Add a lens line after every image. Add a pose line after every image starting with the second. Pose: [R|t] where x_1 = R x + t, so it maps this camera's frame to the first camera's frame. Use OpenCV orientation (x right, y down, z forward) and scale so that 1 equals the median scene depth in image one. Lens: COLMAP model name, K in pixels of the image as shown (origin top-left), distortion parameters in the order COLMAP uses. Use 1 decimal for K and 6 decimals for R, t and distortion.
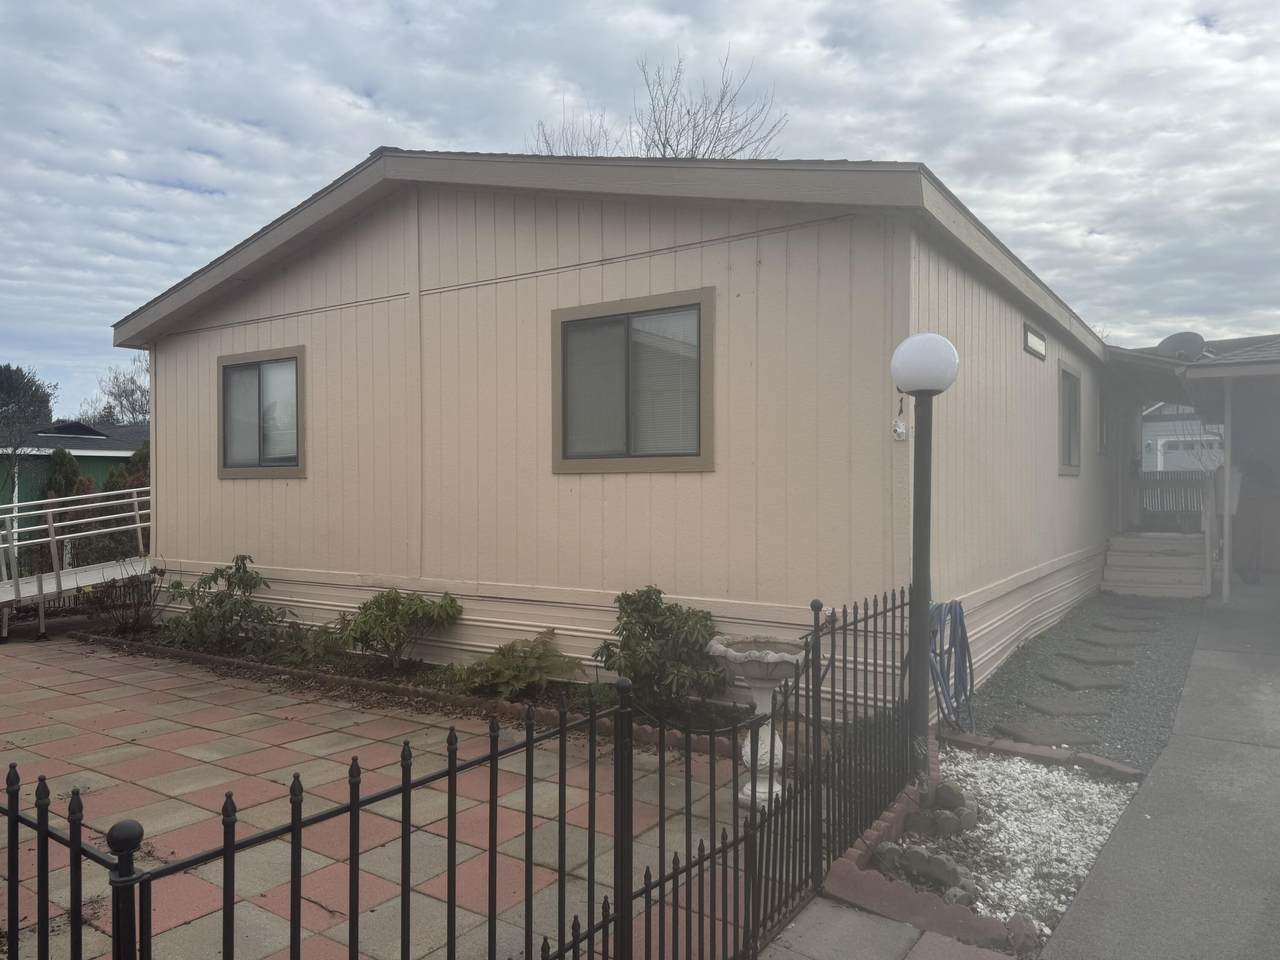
lens RADIAL K [[899.2, 0, 641.6], [0, 899.2, 480.7], [0, 0, 1]] dist [0.046028, -0.051982]
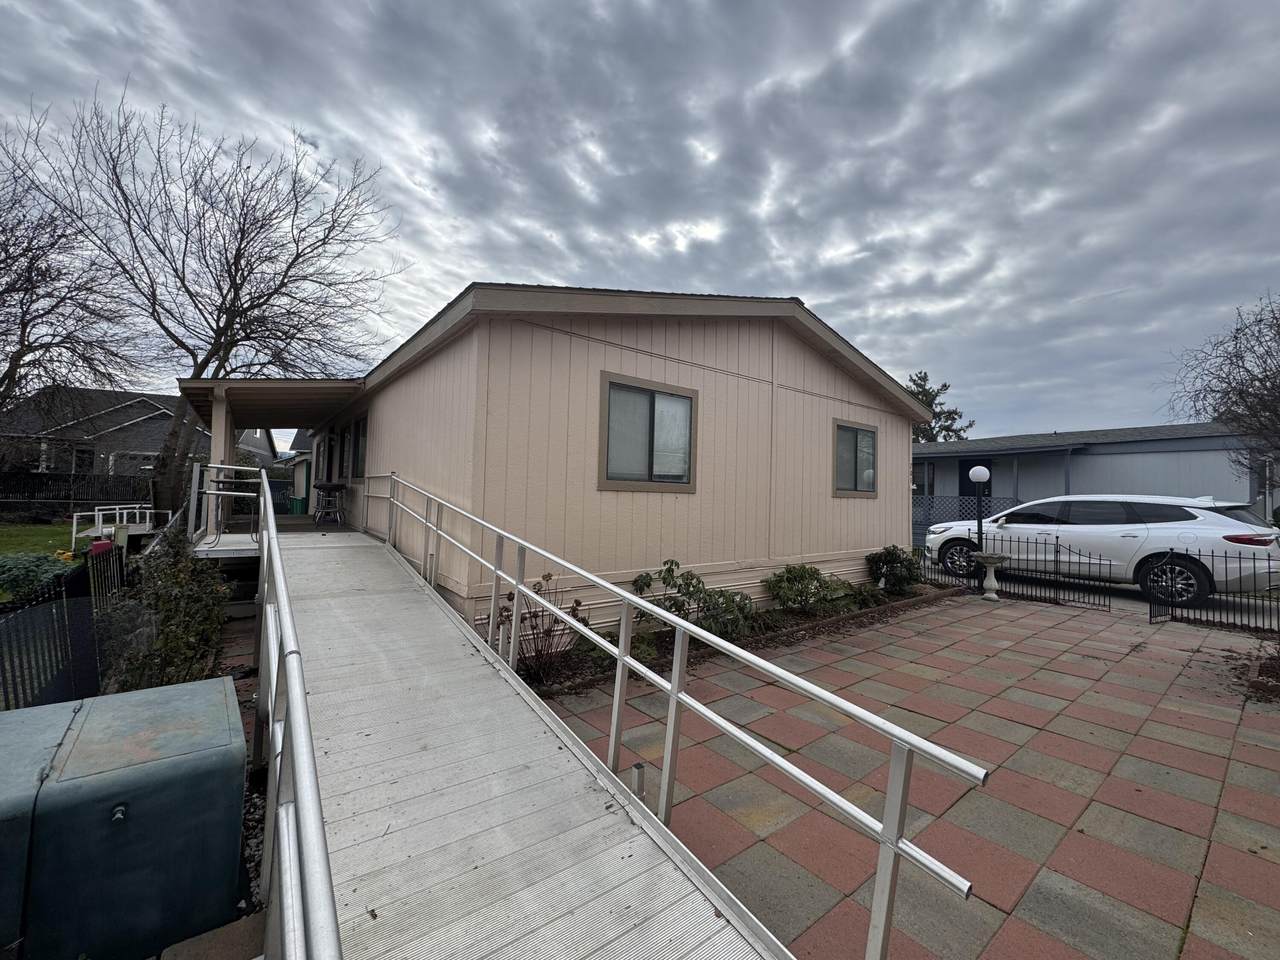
lens RADIAL K [[509.4, 0, 646.0], [0, 509.4, 485.6], [0, 0, 1]] dist [-0.003424, 0.001372]
pose [[0.314621, 0.035980, 0.948535, -1.050994], [-0.026681, 0.999222, -0.029053, 0.008589], [-0.948842, -0.016167, 0.315336, 0.815781]]
